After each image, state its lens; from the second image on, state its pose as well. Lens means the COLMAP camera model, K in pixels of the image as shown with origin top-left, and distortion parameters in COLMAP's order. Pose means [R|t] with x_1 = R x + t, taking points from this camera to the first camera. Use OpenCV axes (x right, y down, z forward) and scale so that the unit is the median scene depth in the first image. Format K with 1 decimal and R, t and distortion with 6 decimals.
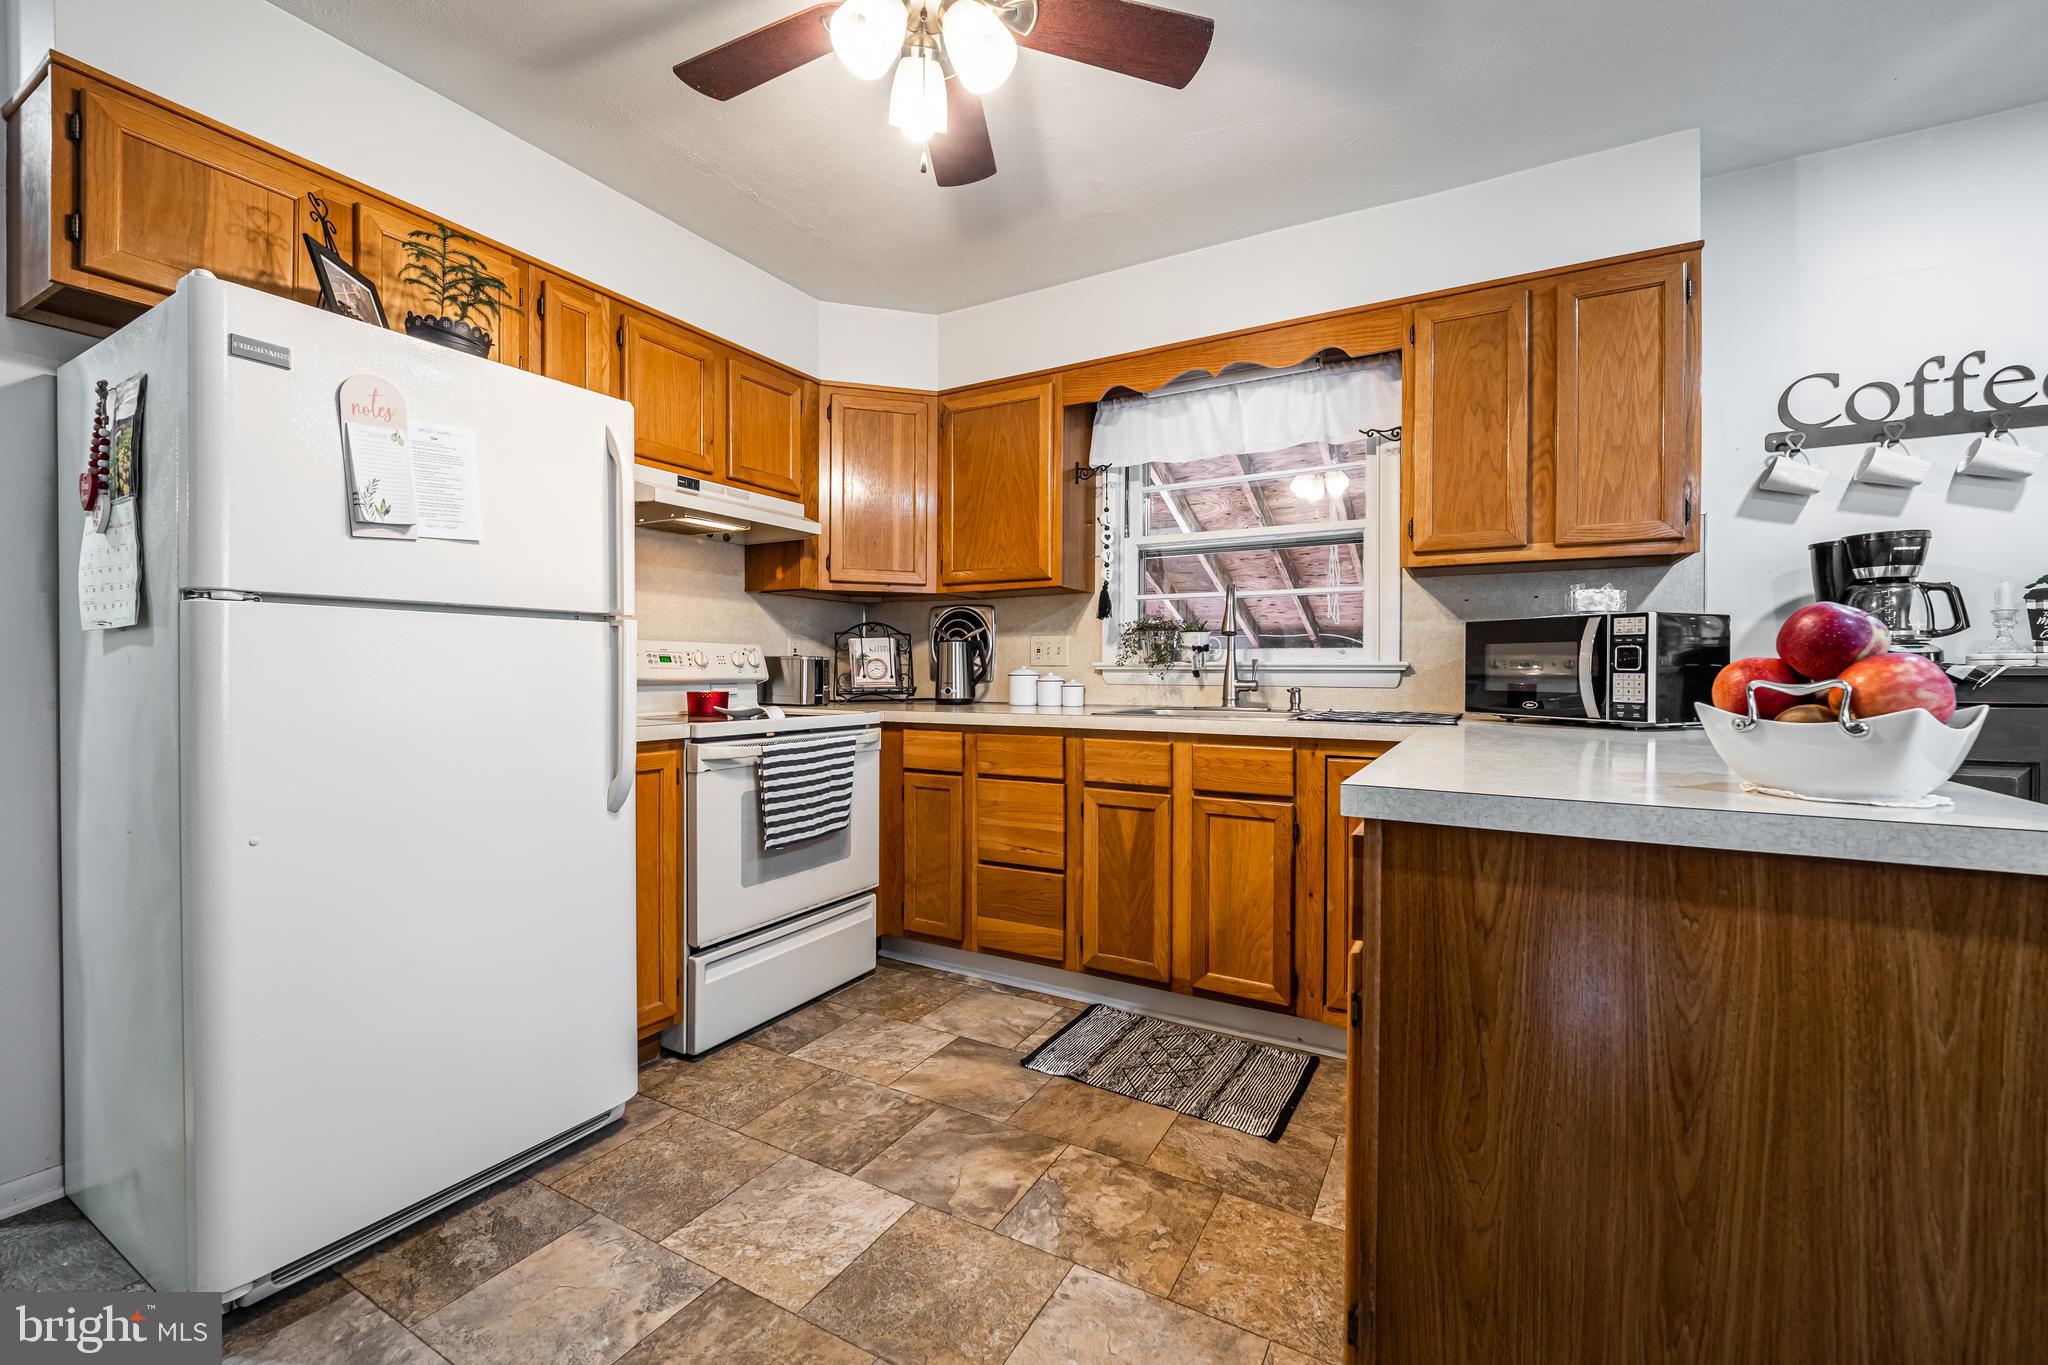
lens RADIAL K [[835.0, 0, 1017.9], [0, 835.0, 671.4], [0, 0, 1]] dist [-0.008337, -0.001330]
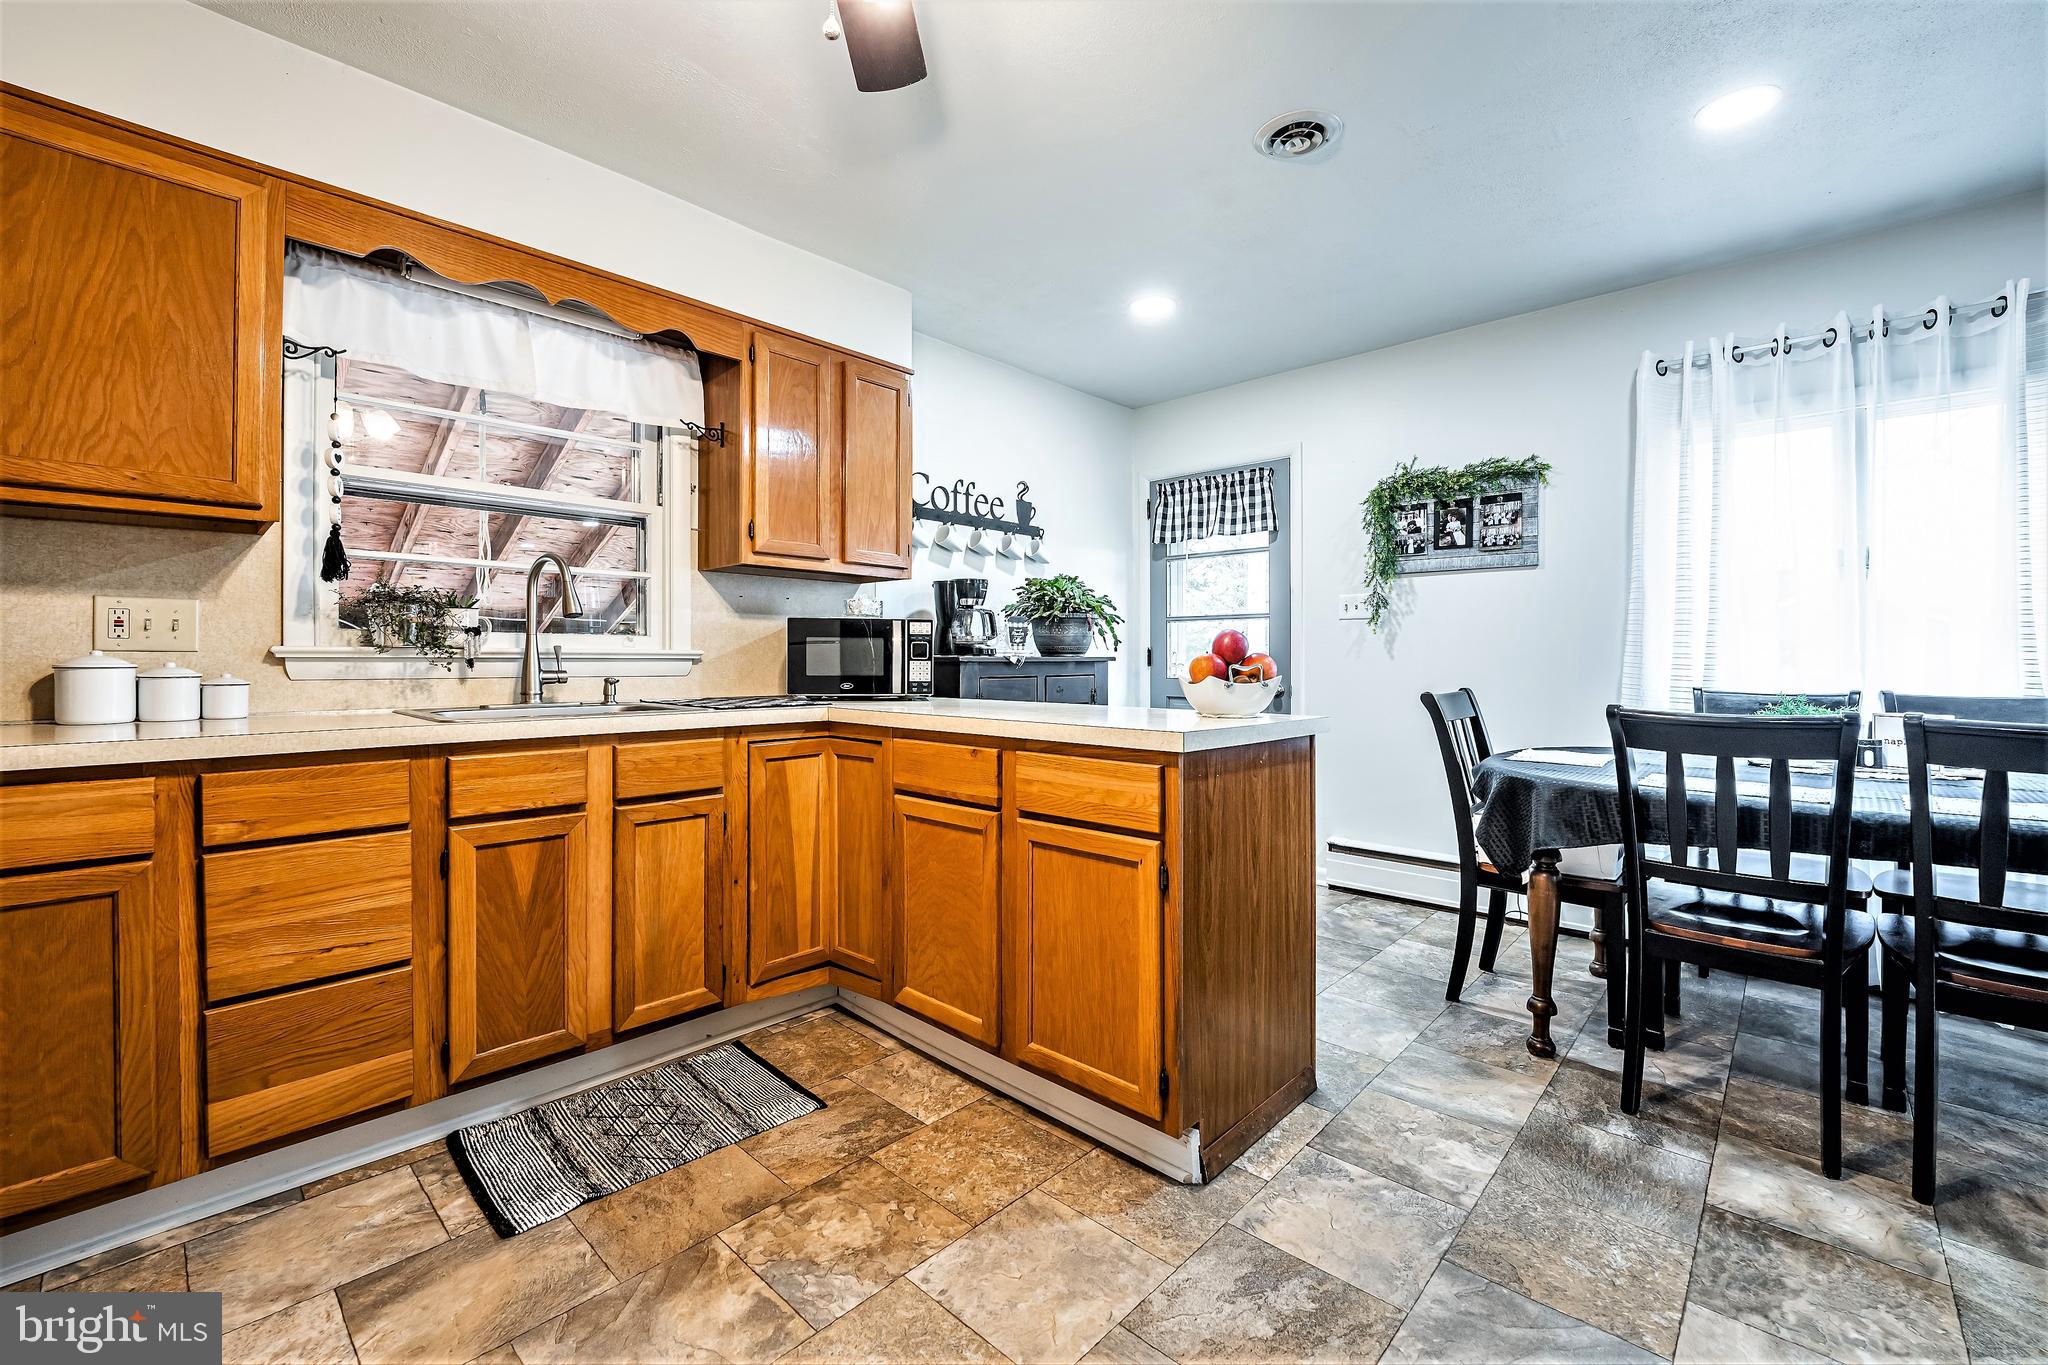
lens RADIAL K [[835.0, 0, 1029.4], [0, 835.0, 656.4], [0, 0, 1]] dist [-0.008337, -0.001330]
pose [[0.232981, 0.001181, 0.972481, -0.547875], [0.001288, 0.999998, -0.001523, -0.002247], [-0.972480, 0.001607, 0.232979, 0.416437]]
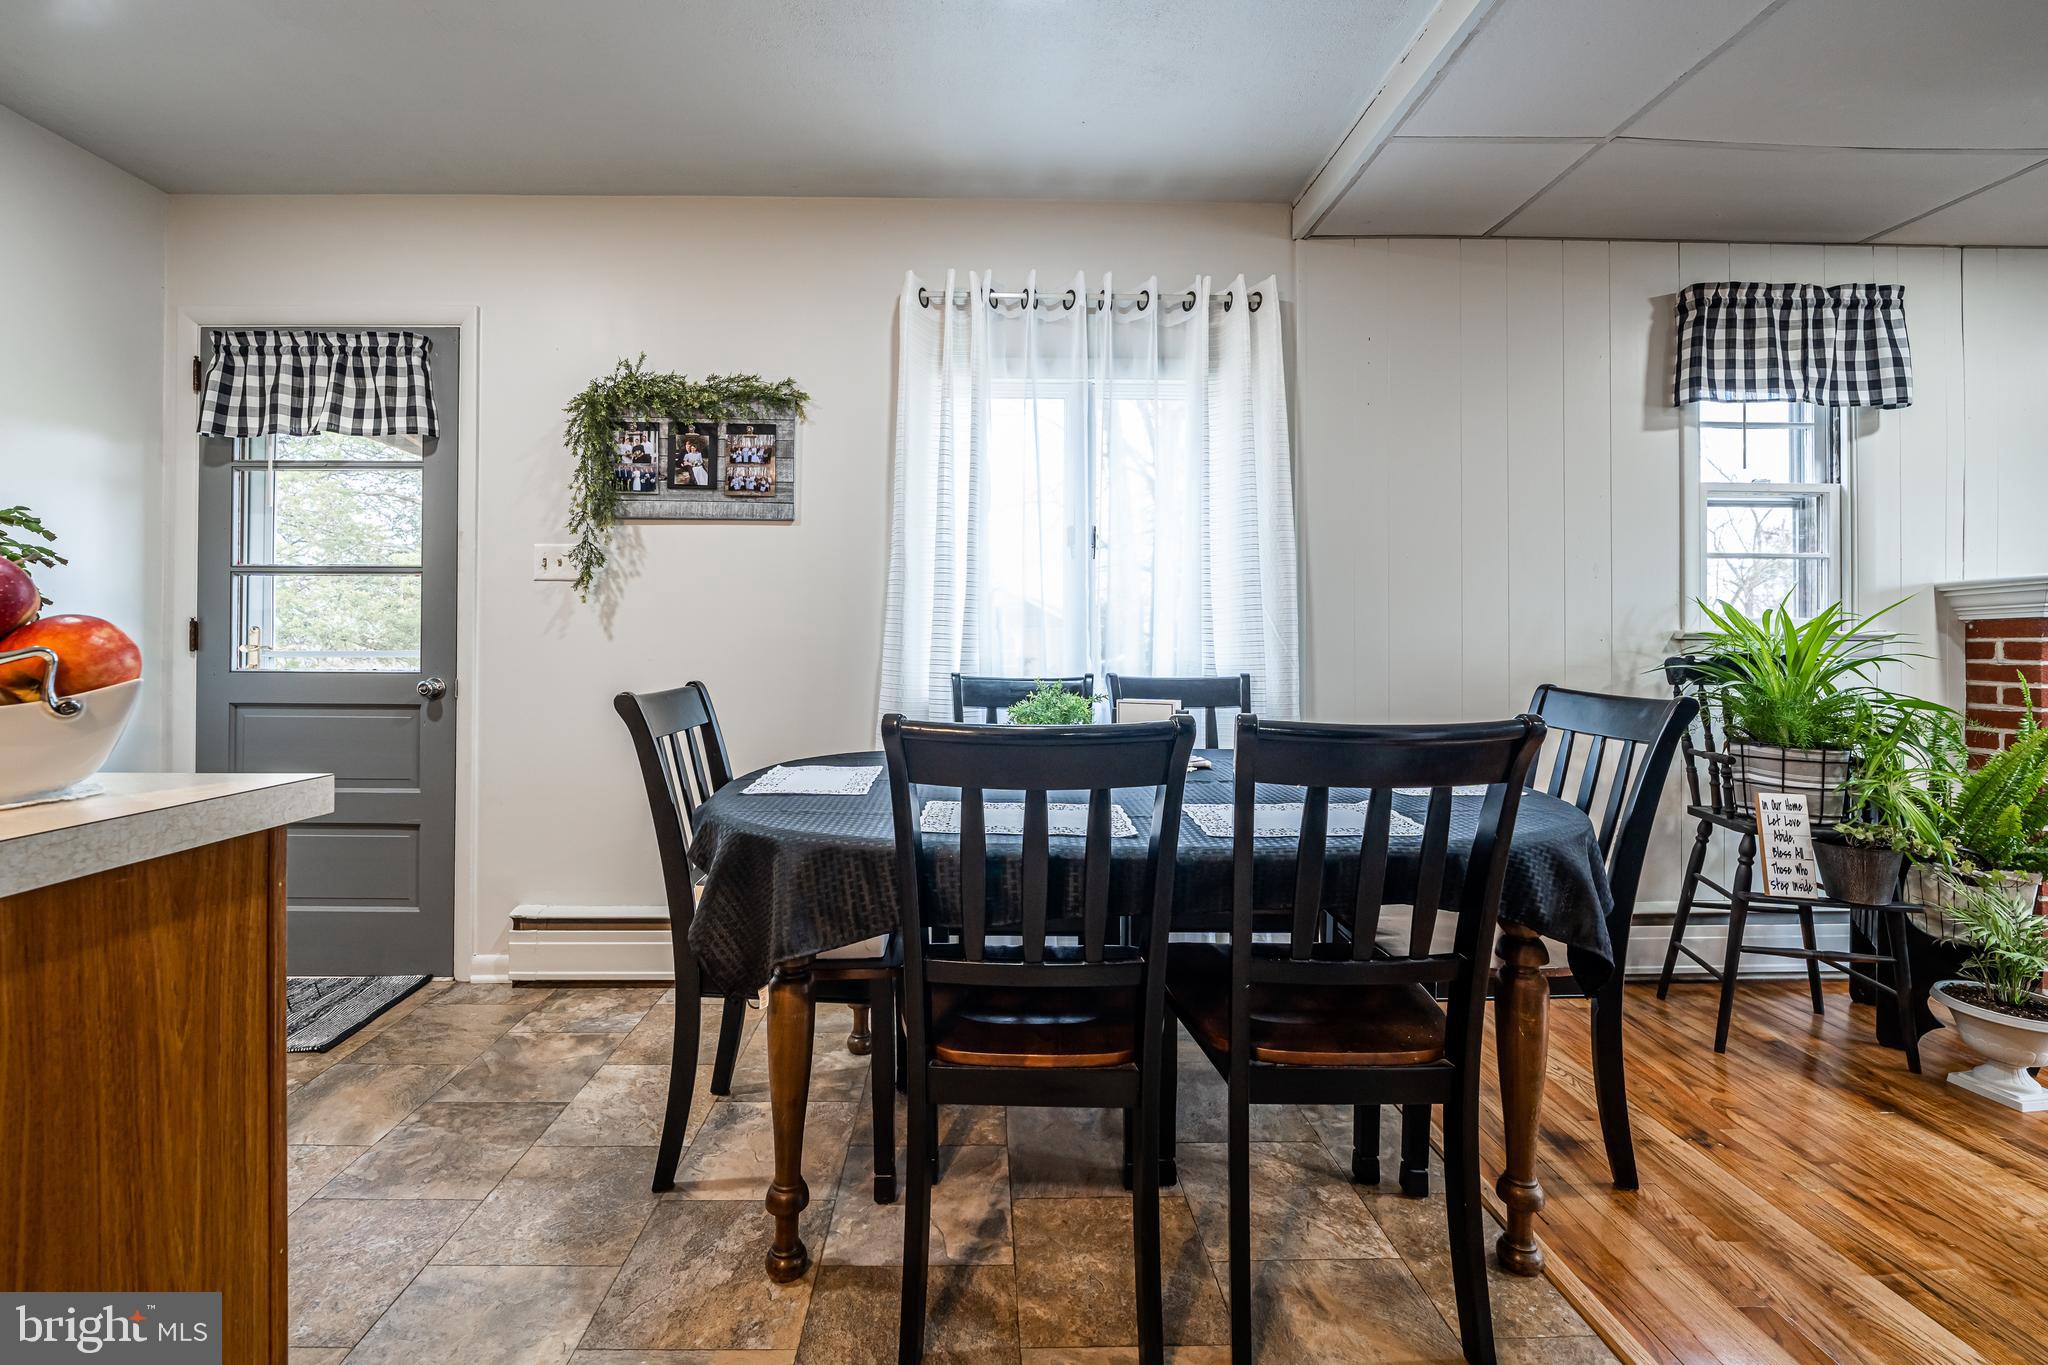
lens RADIAL K [[835.0, 0, 995.2], [0, 835.0, 639.9], [0, 0, 1]] dist [-0.008337, -0.001330]
pose [[-0.513237, -0.002681, 0.858243, -0.048889], [-0.004192, 0.999991, 0.000617, -0.000013], [-0.858237, -0.003281, -0.513243, 0.239403]]
